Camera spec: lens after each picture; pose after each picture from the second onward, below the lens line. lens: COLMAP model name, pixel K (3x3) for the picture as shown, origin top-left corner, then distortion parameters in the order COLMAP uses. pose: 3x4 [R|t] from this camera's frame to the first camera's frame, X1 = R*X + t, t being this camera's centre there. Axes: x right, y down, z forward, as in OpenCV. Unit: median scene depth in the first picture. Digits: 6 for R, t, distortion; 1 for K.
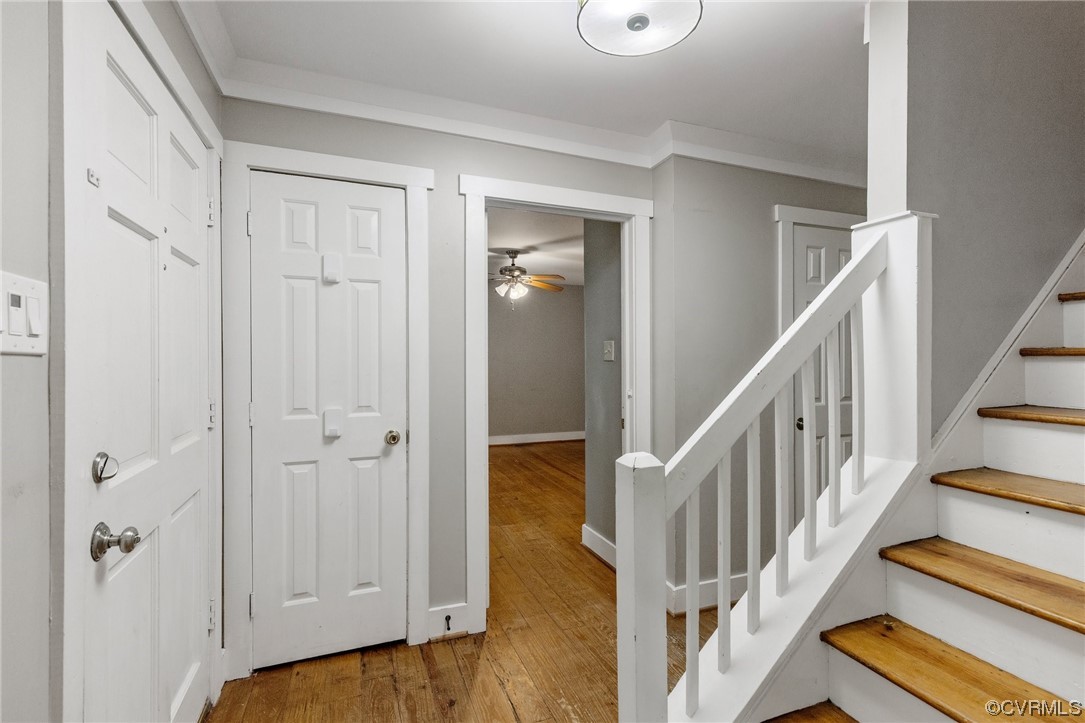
lens RADIAL K [[499.0, 0, 540.9], [0, 499.0, 351.5], [0, 0, 1]] dist [0.005215, -0.000353]
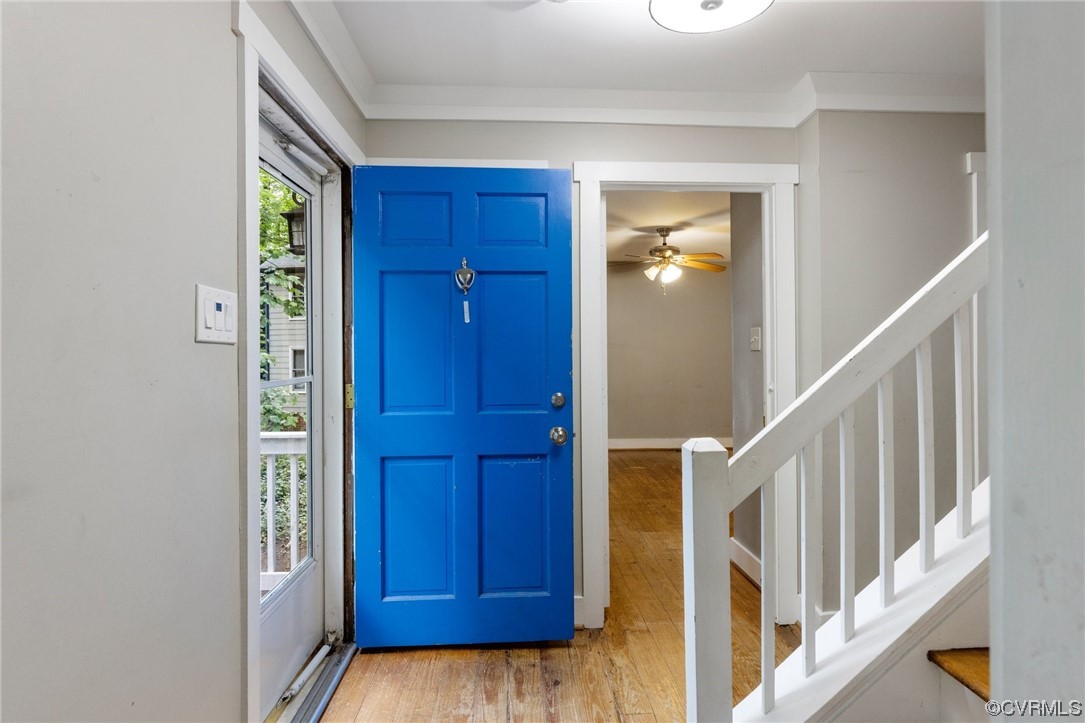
lens RADIAL K [[594.2, 0, 547.0], [0, 594.2, 341.2], [0, 0, 1]] dist [-0.000294, -0.000162]
pose [[0.948186, -0.011178, -0.317519, 0.137013], [0.009507, 0.999932, -0.006814, 0.006875], [0.317574, 0.003442, 0.948227, -0.114084]]
